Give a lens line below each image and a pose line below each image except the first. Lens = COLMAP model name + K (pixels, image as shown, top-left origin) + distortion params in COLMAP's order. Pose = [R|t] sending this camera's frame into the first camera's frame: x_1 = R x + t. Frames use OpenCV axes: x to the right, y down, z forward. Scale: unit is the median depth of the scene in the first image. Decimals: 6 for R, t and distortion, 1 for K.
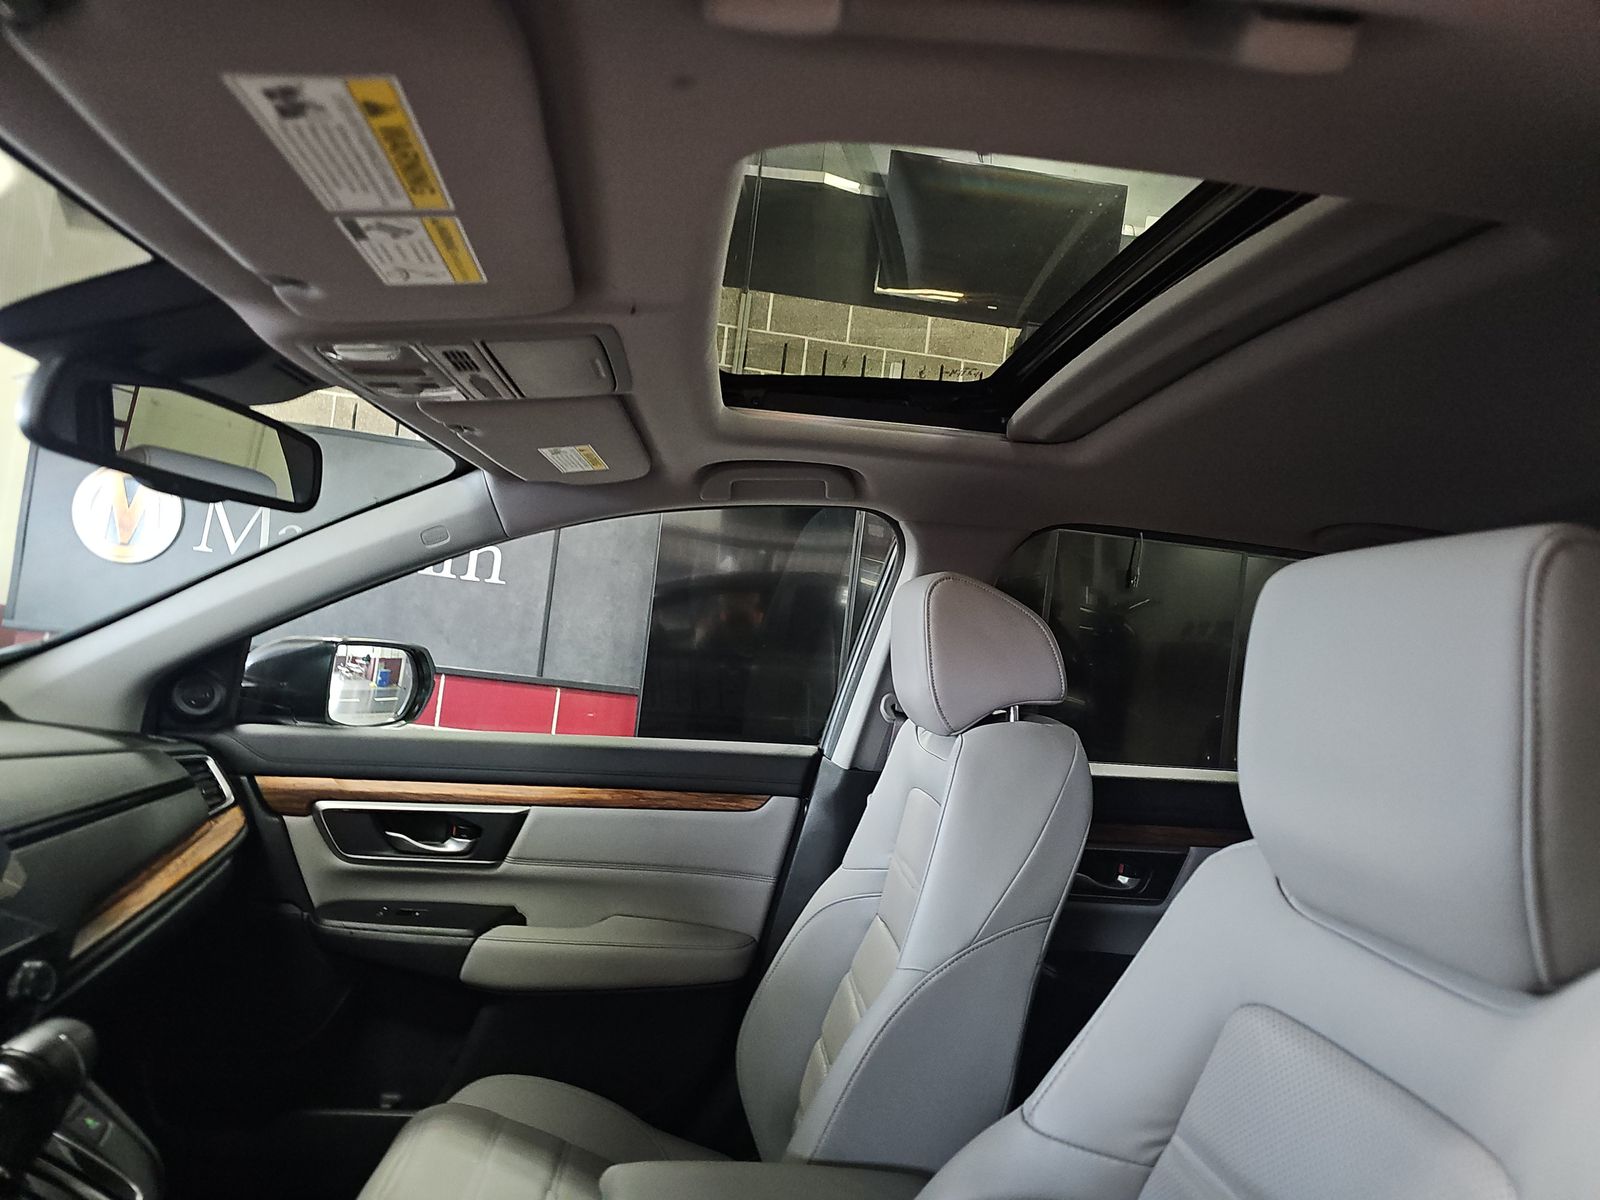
lens RADIAL K [[1063.9, 0, 802.2], [0, 1063.9, 597.2], [0, 0, 1]] dist [0.029603, -0.021648]
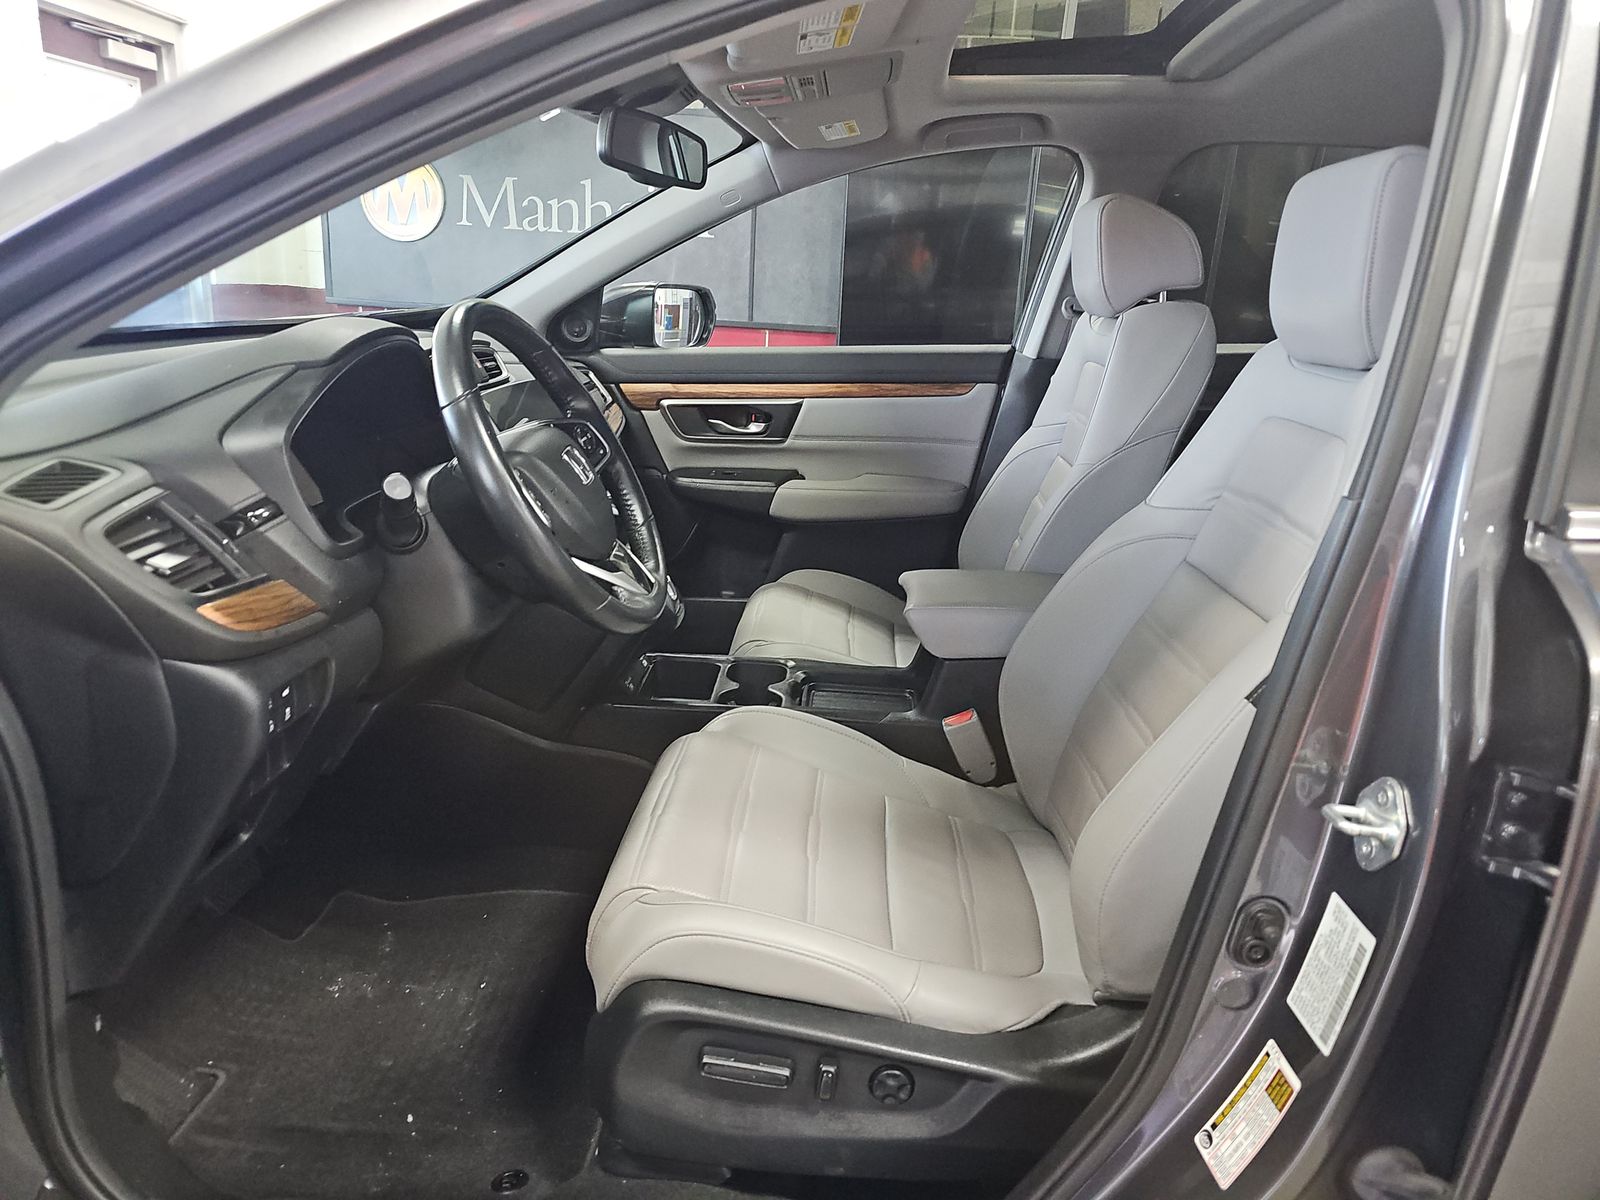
lens RADIAL K [[1063.9, 0, 784.9], [0, 1063.9, 603.3], [0, 0, 1]] dist [0.029603, -0.021648]
pose [[0.984971, -0.018568, -0.171719, -0.043962], [0.072681, 0.946452, 0.314555, 0.008942], [0.156683, -0.322309, 0.933578, -0.406430]]
